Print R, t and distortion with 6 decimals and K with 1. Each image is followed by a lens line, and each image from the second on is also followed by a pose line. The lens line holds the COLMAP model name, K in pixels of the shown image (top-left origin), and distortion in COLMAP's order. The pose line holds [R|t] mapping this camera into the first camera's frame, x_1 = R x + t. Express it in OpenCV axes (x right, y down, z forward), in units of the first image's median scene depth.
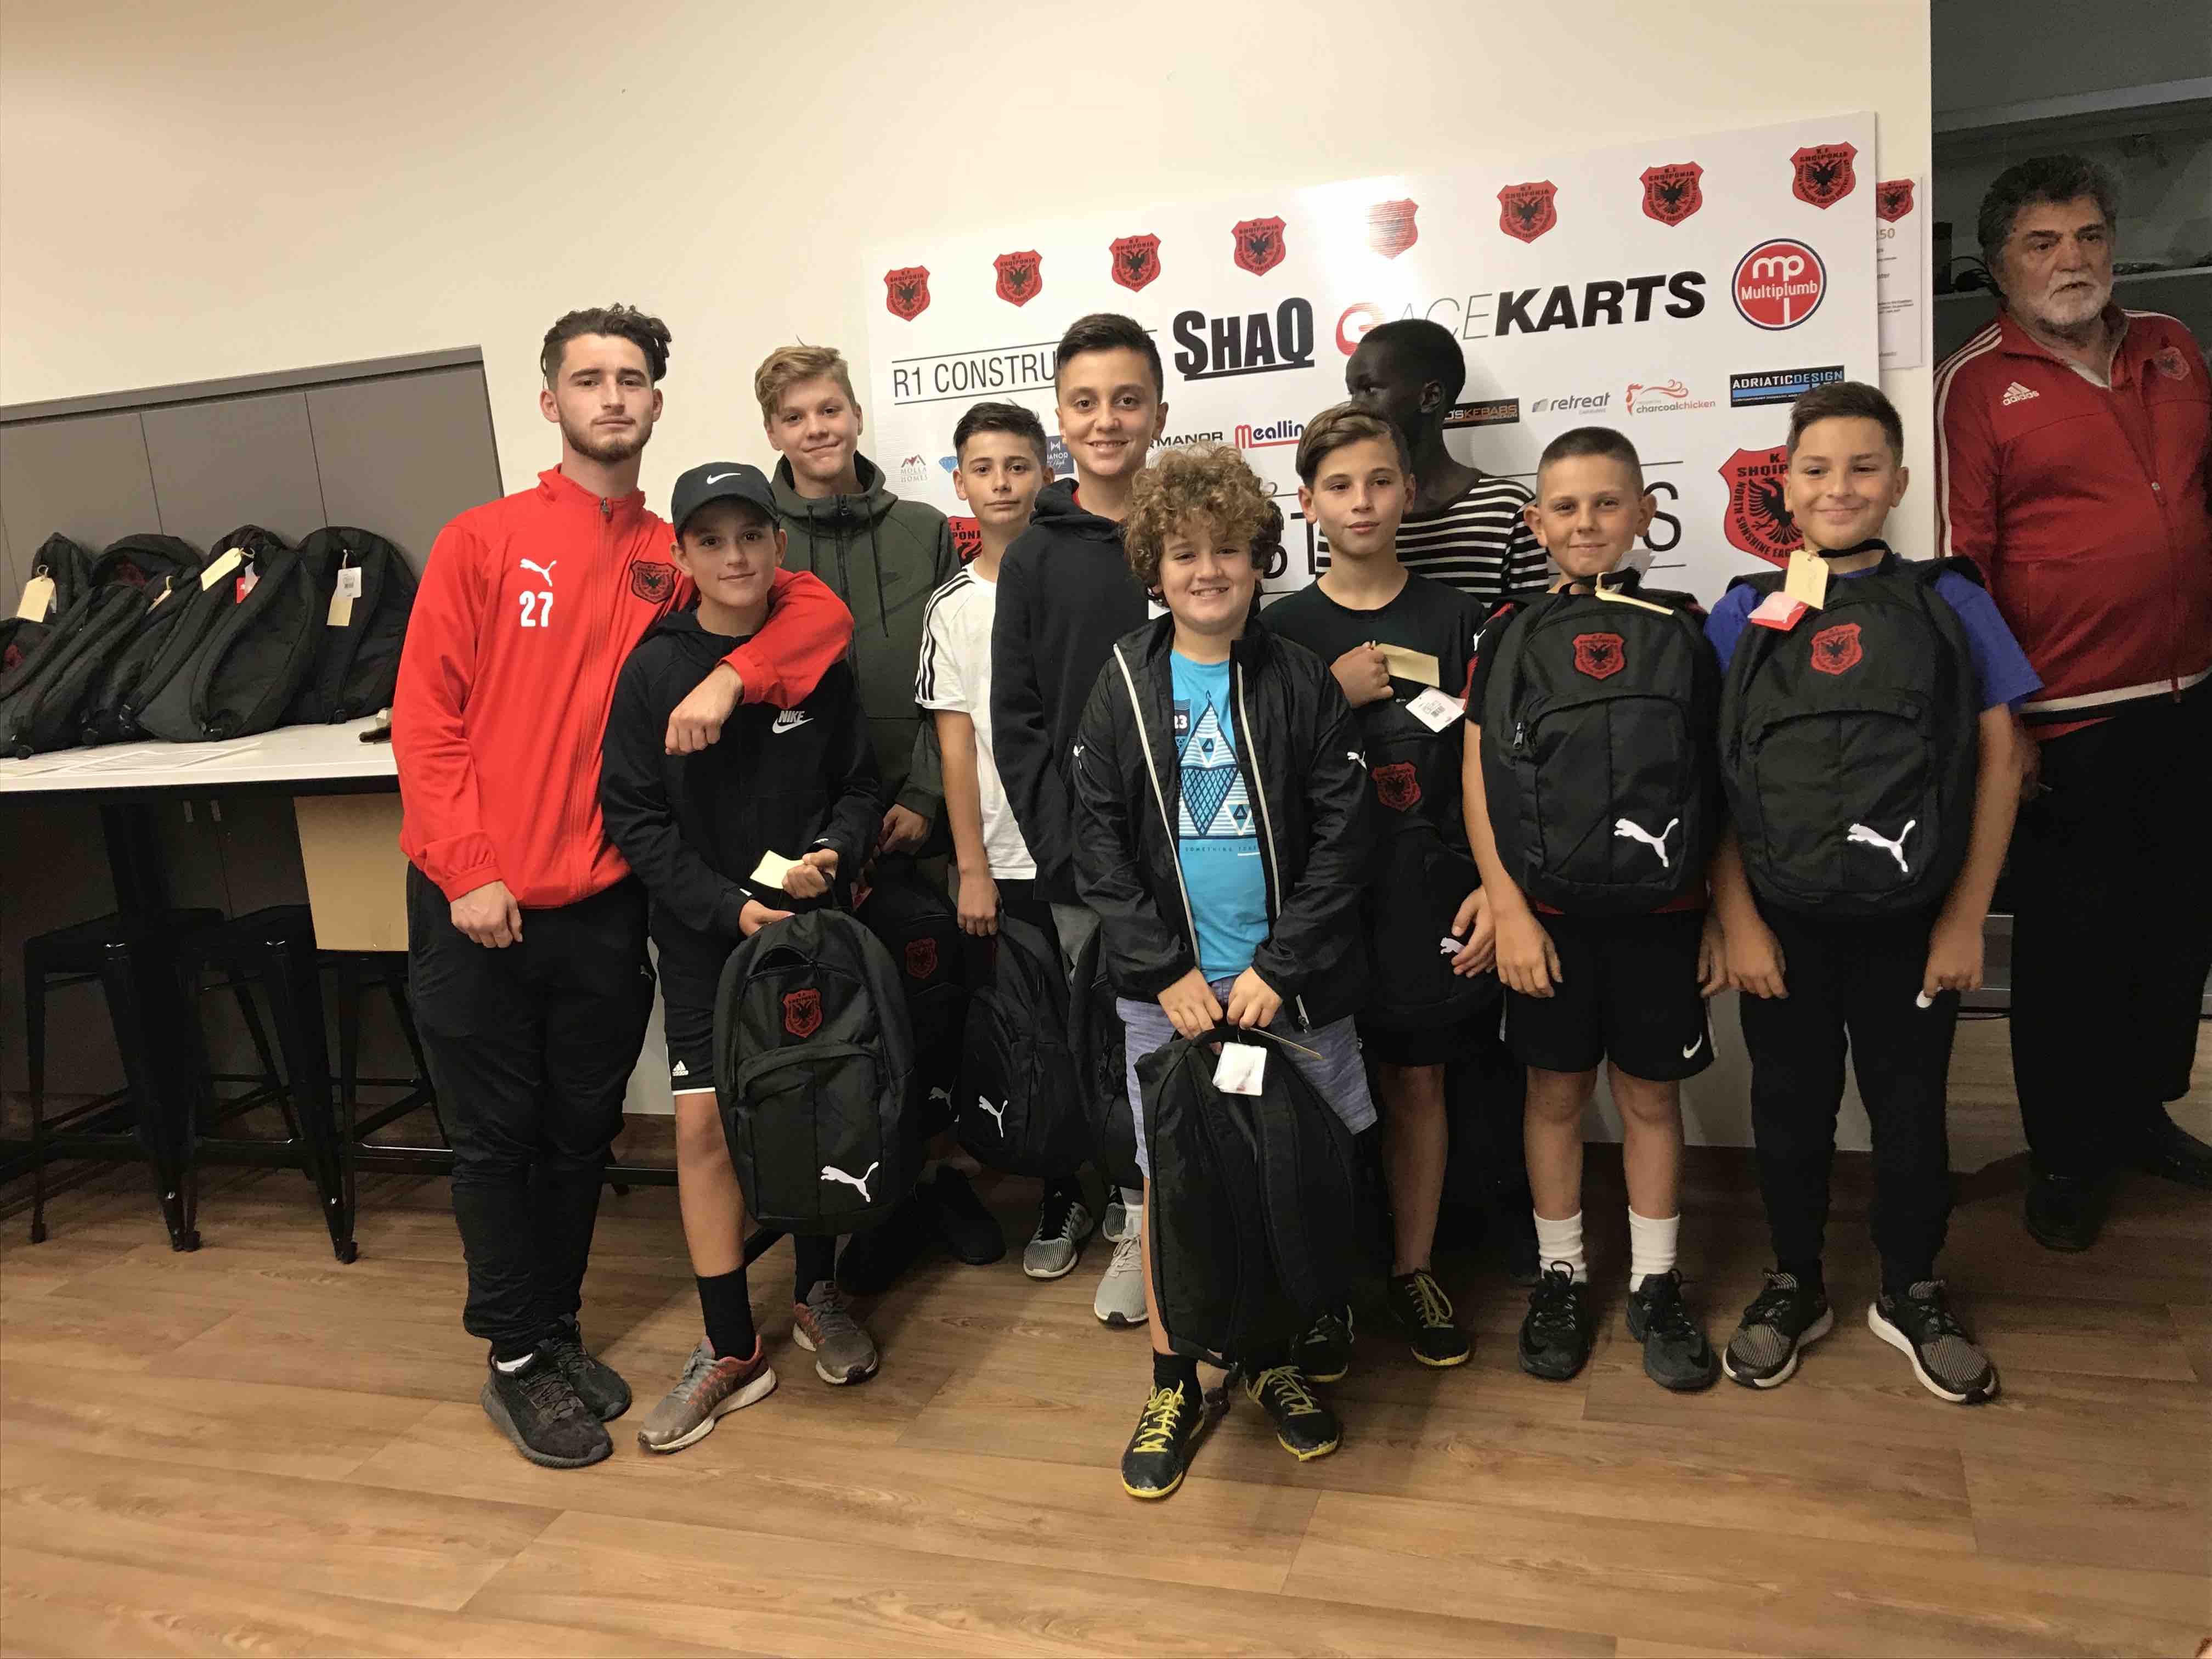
lens RADIAL K [[1970.9, 0, 1062.7], [0, 1970.9, 803.5], [0, 0, 1]] dist [-0.028785, 0.043824]
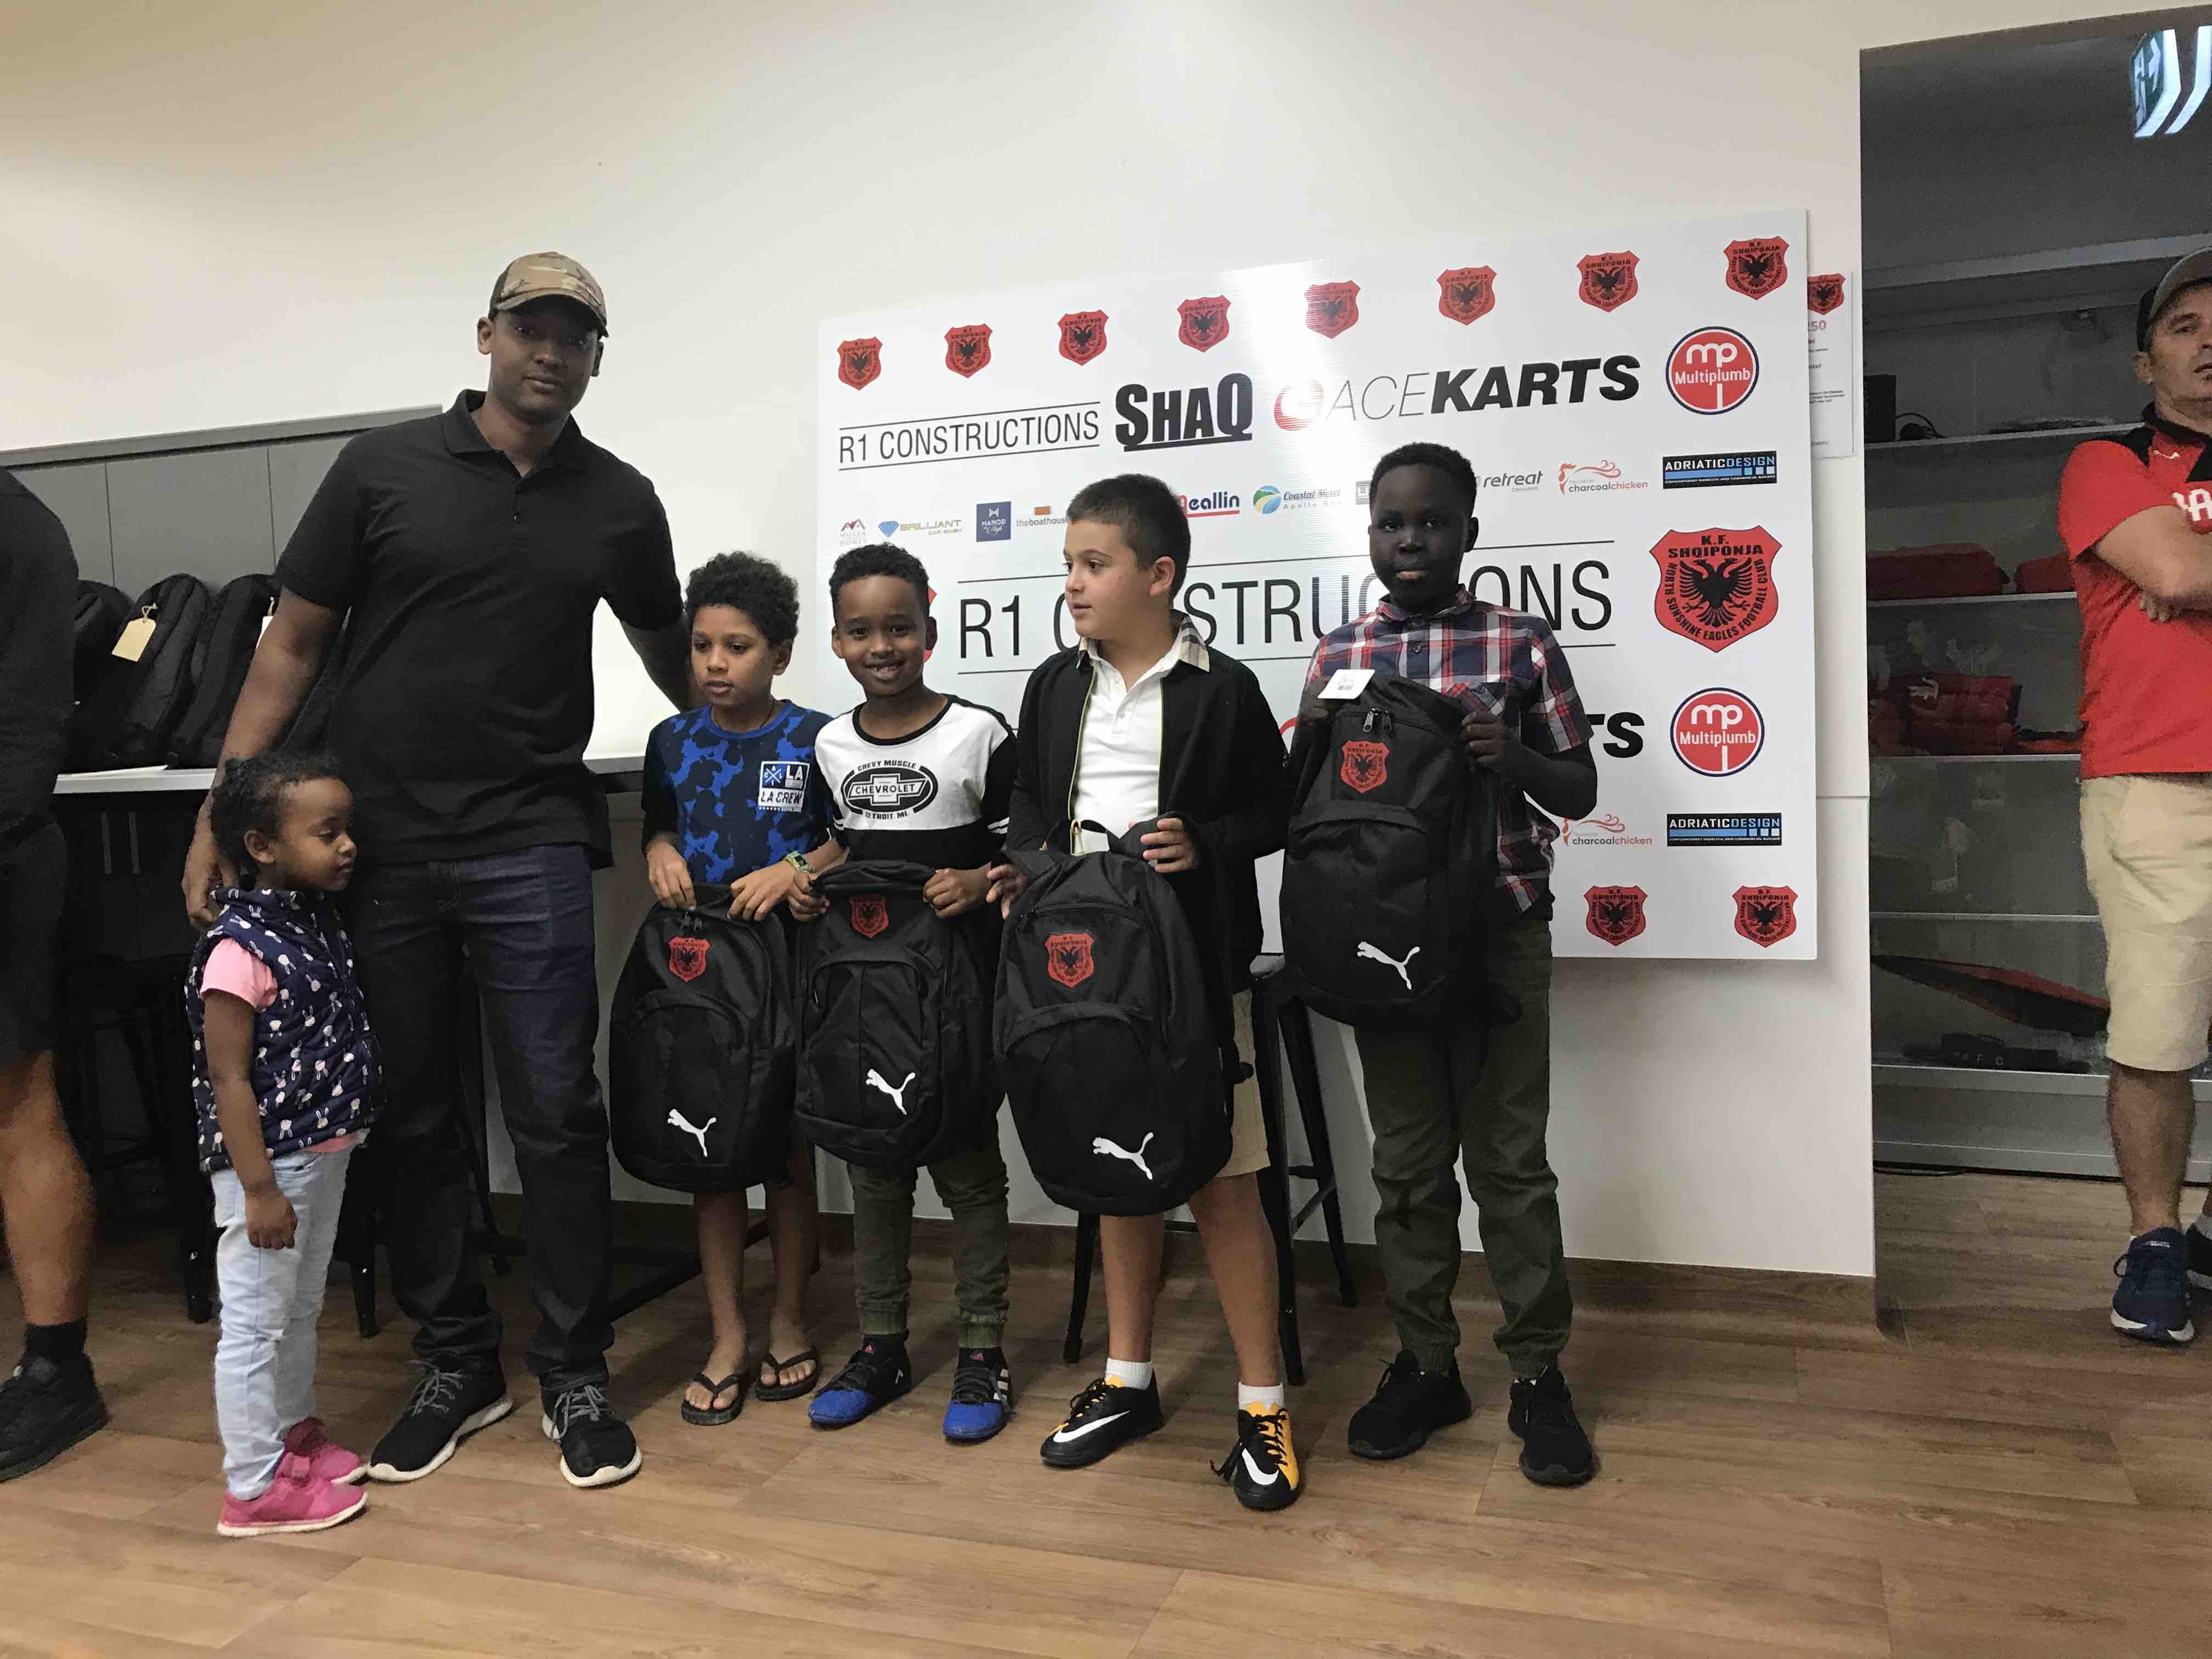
lens RADIAL K [[1928.5, 0, 1071.5], [0, 1928.5, 773.4], [0, 0, 1]] dist [-0.006987, -0.001688]
pose [[0.998432, 0.055968, -0.000402, 0.050379], [-0.055532, 0.989714, -0.131846, 0.088606], [-0.006981, 0.131661, 0.991270, 0.053577]]
